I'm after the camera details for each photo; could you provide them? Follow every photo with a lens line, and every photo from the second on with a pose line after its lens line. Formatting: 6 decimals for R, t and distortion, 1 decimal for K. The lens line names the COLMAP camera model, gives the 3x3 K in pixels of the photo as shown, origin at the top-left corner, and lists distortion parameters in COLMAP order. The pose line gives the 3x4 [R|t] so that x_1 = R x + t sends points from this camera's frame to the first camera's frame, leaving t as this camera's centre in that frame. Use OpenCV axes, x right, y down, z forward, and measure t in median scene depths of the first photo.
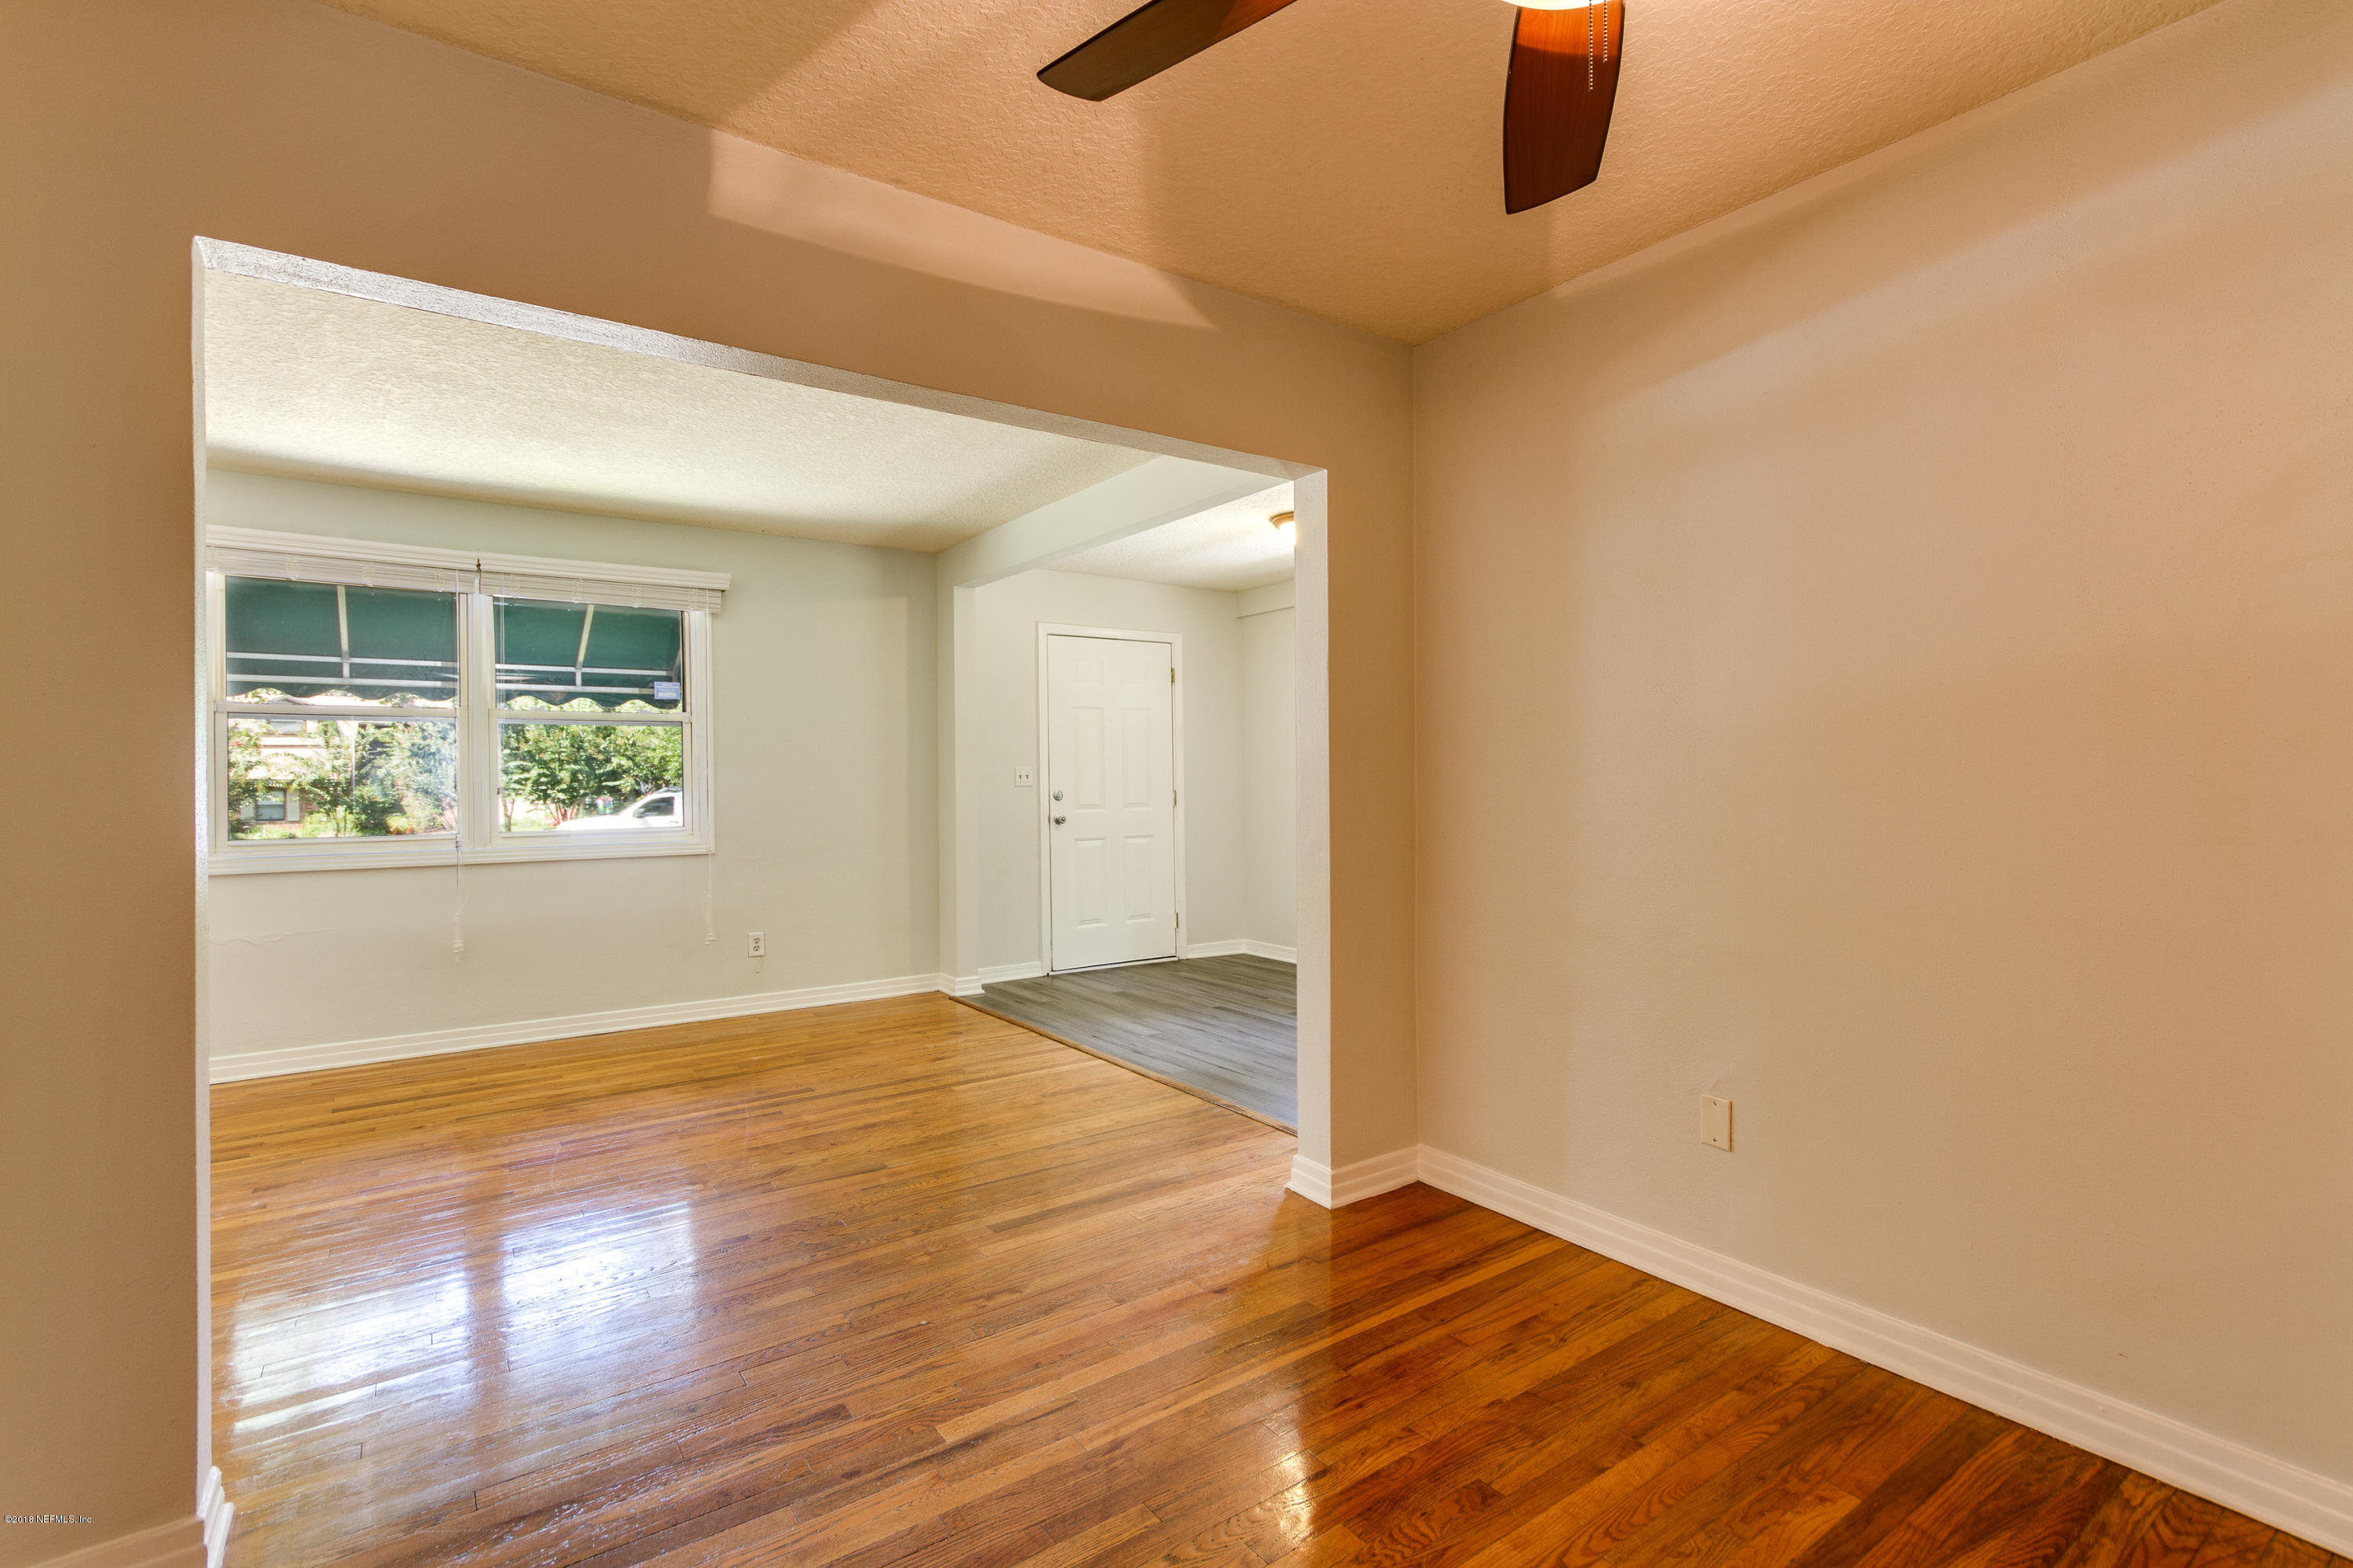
lens RADIAL K [[1089.9, 0, 1185.2], [0, 1089.9, 781.7], [0, 0, 1]] dist [0.002232, 0.000743]
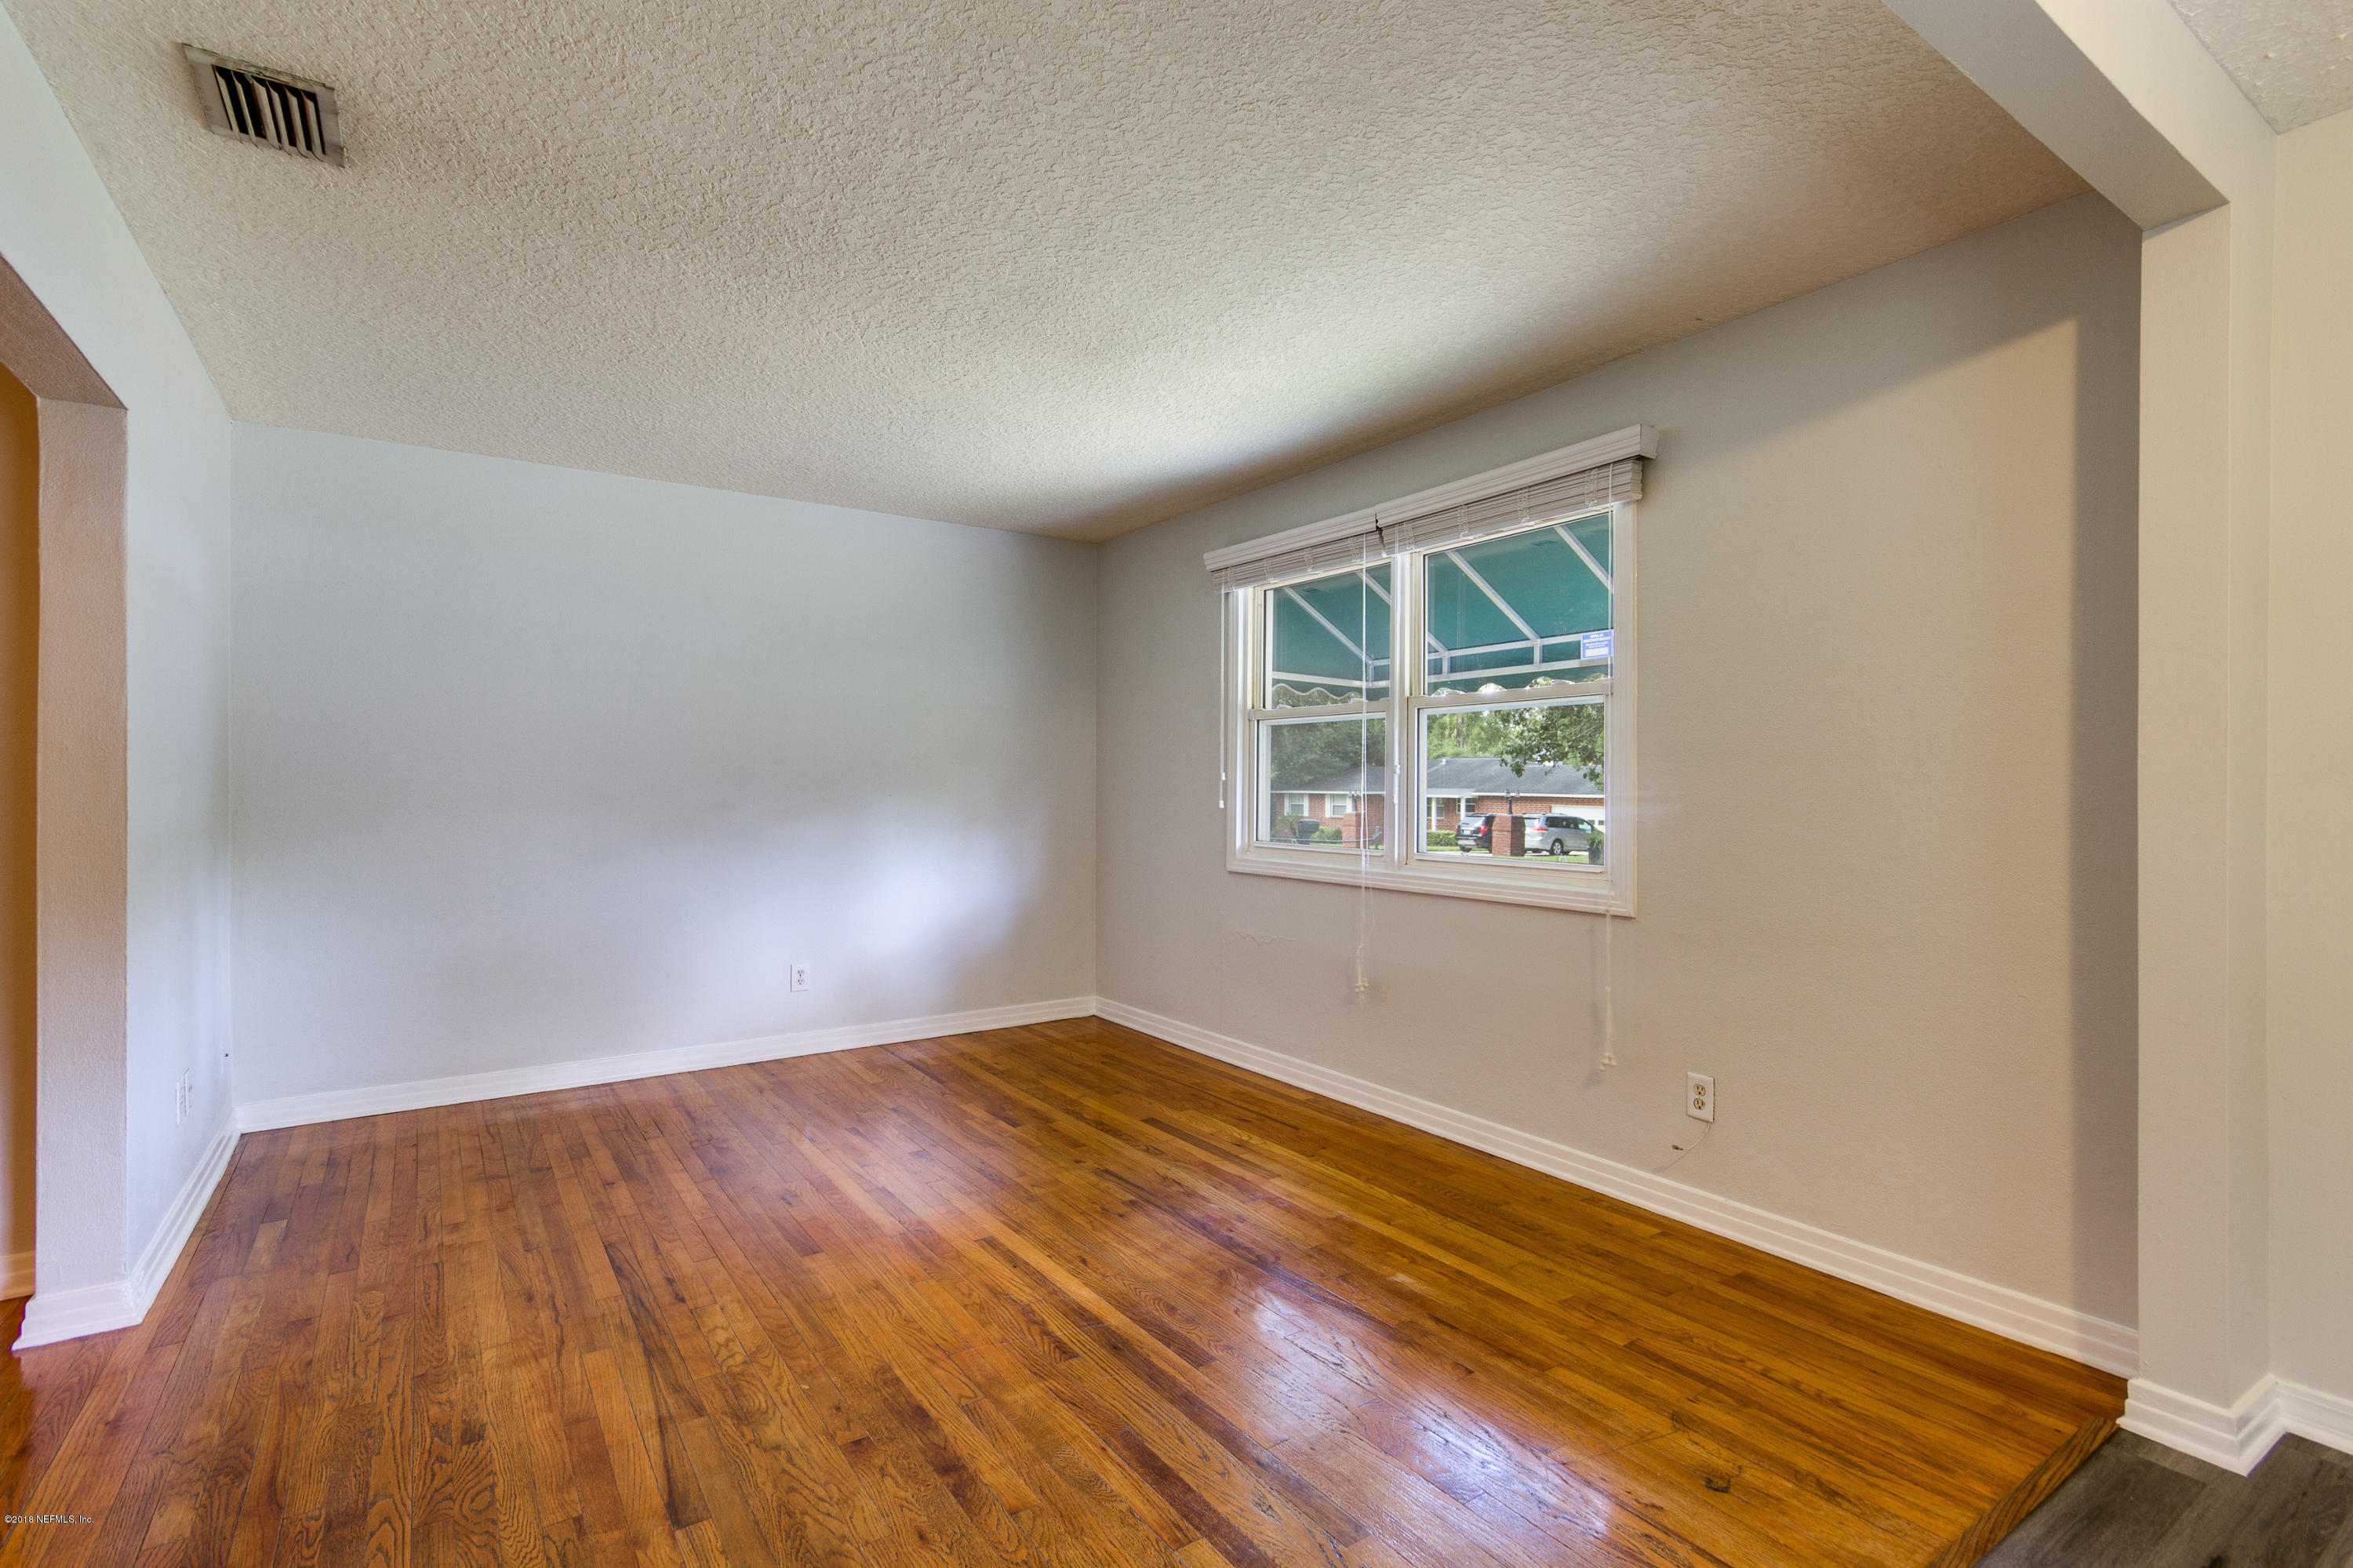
lens RADIAL K [[1090.5, 0, 1181.8], [0, 1090.5, 787.9], [0, 0, 1]] dist [0.003615, 0.000815]
pose [[-0.016148, 0.009802, -0.999822, 0.187293], [-0.009075, 0.999909, 0.009949, -0.007772], [0.999828, 0.009234, -0.016058, 0.952661]]
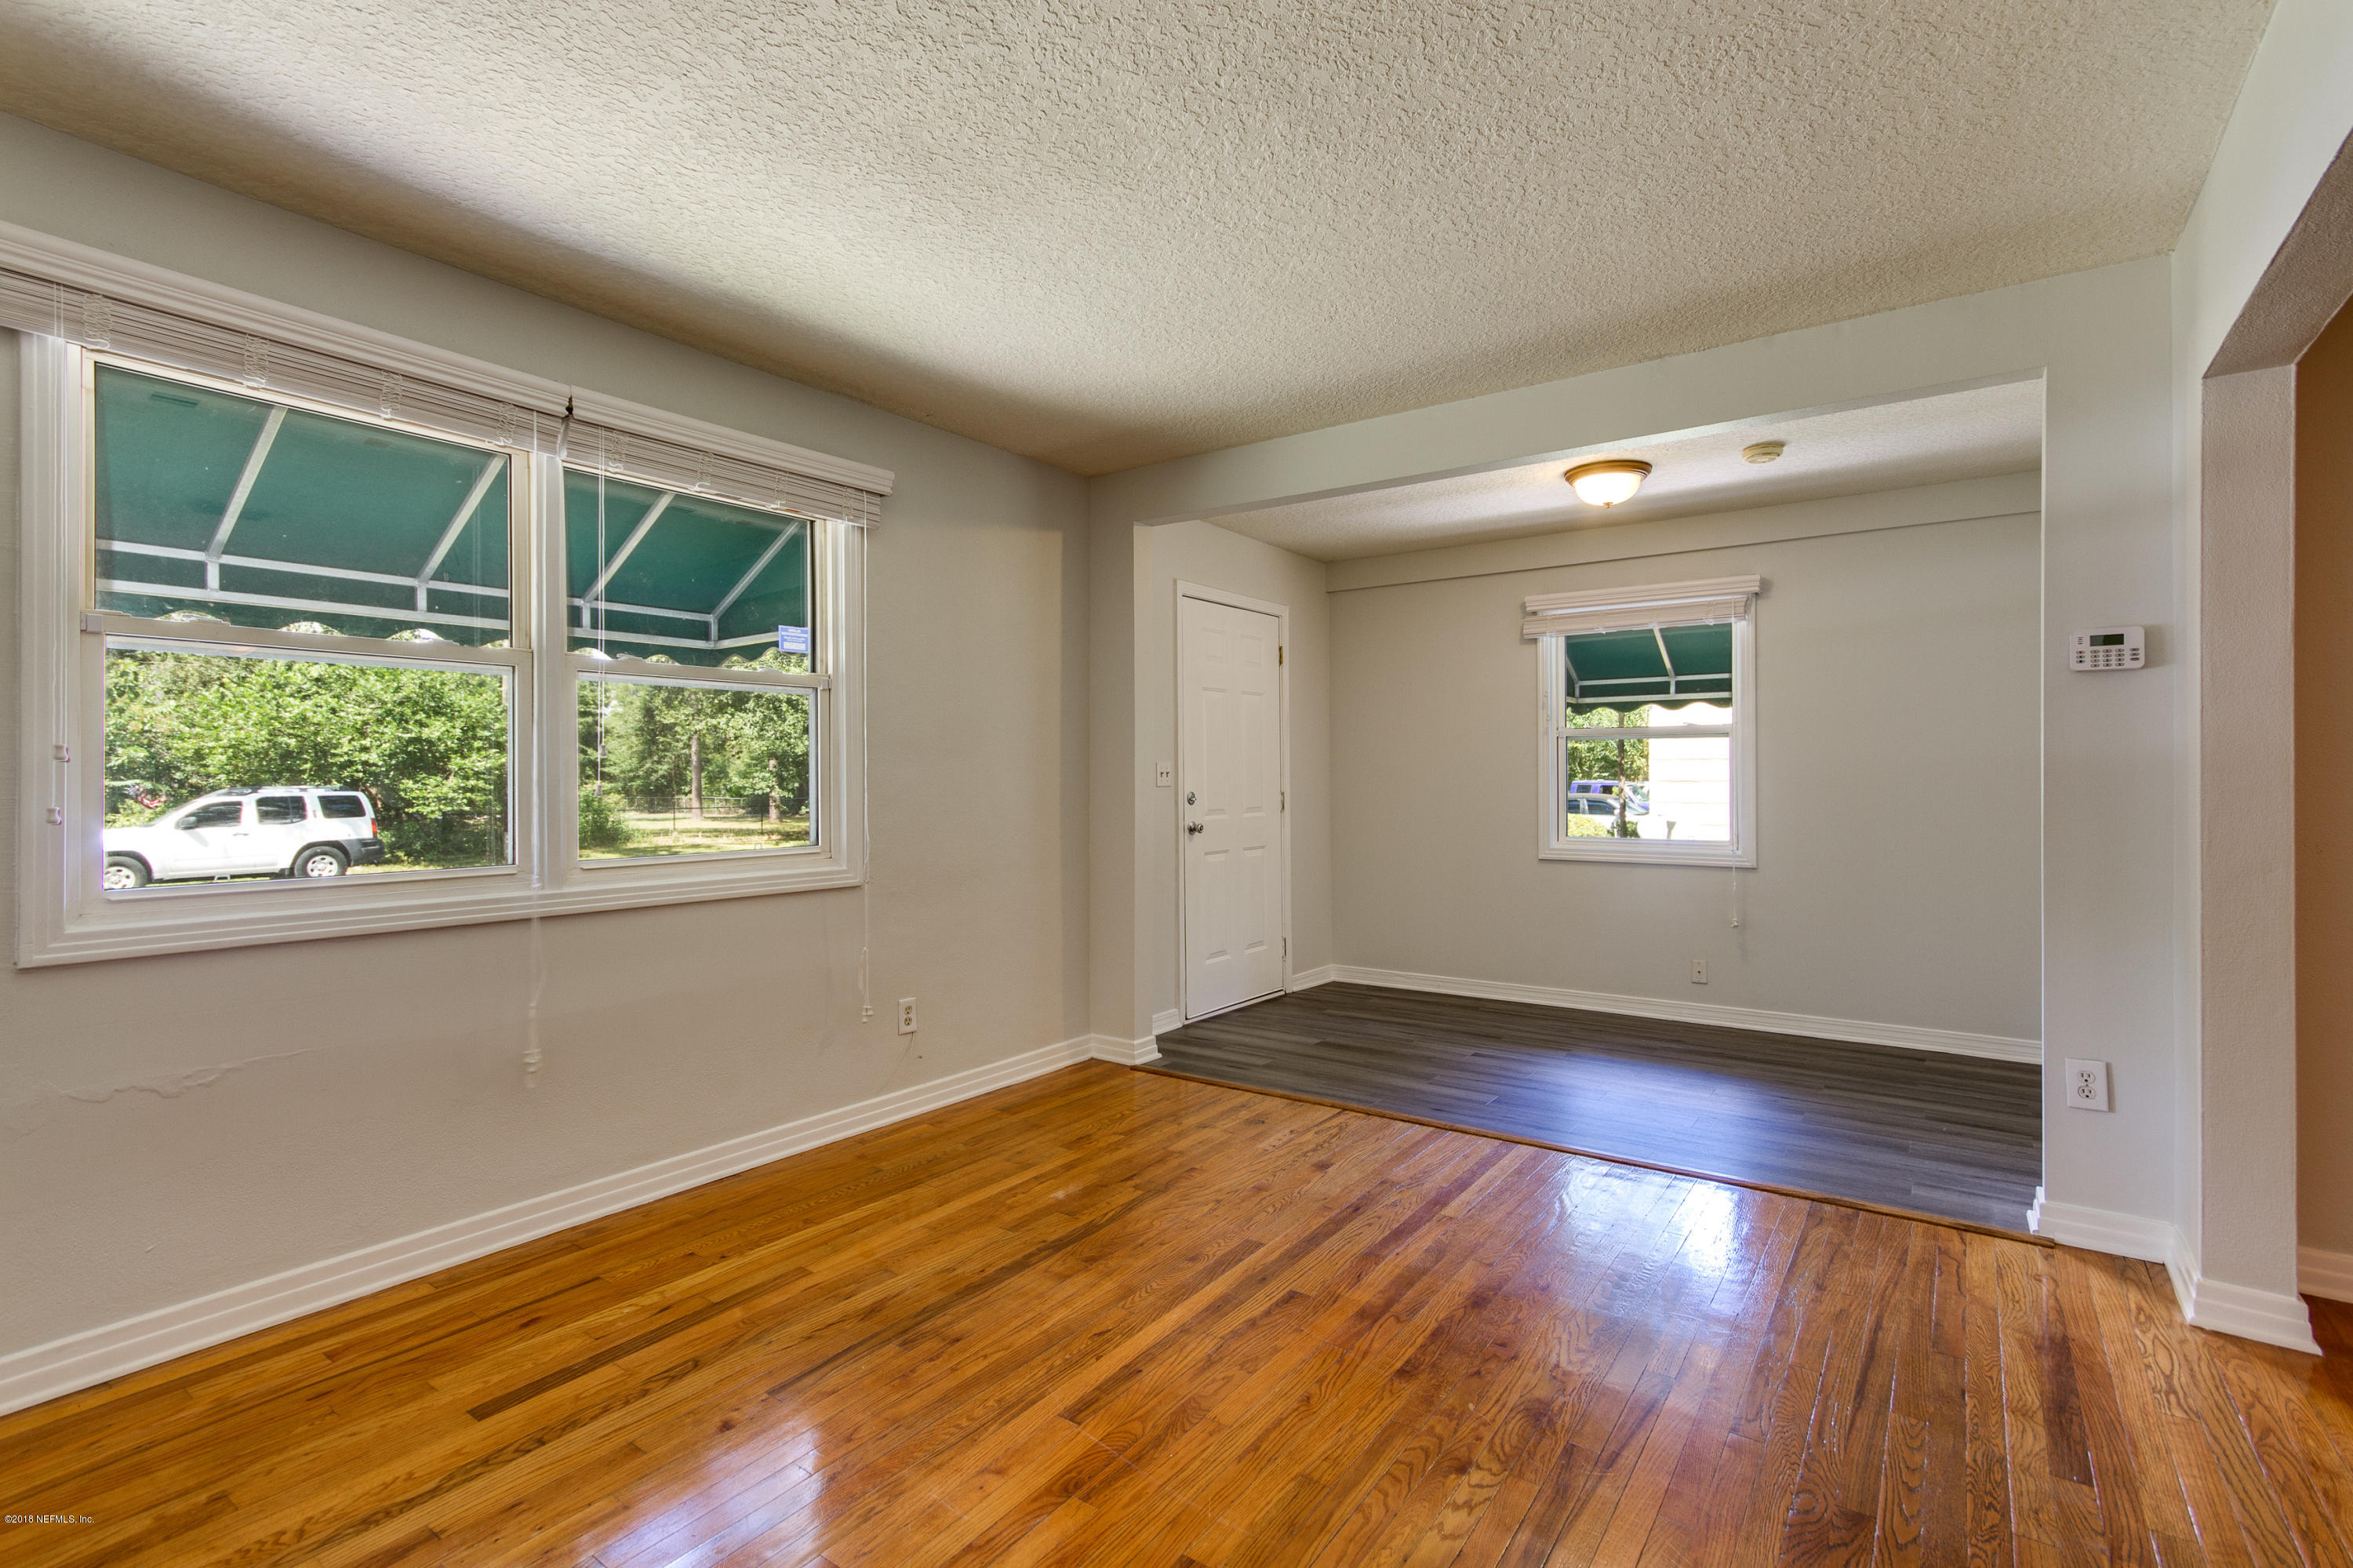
lens RADIAL K [[1098.1, 0, 1179.2], [0, 1098.1, 773.3], [0, 0, 1]] dist [0.003869, 0.000813]
pose [[0.945866, 0.005941, 0.324503, -0.579099], [-0.002693, 0.999942, -0.010455, 0.004458], [-0.324547, 0.009015, 0.945827, 0.365922]]
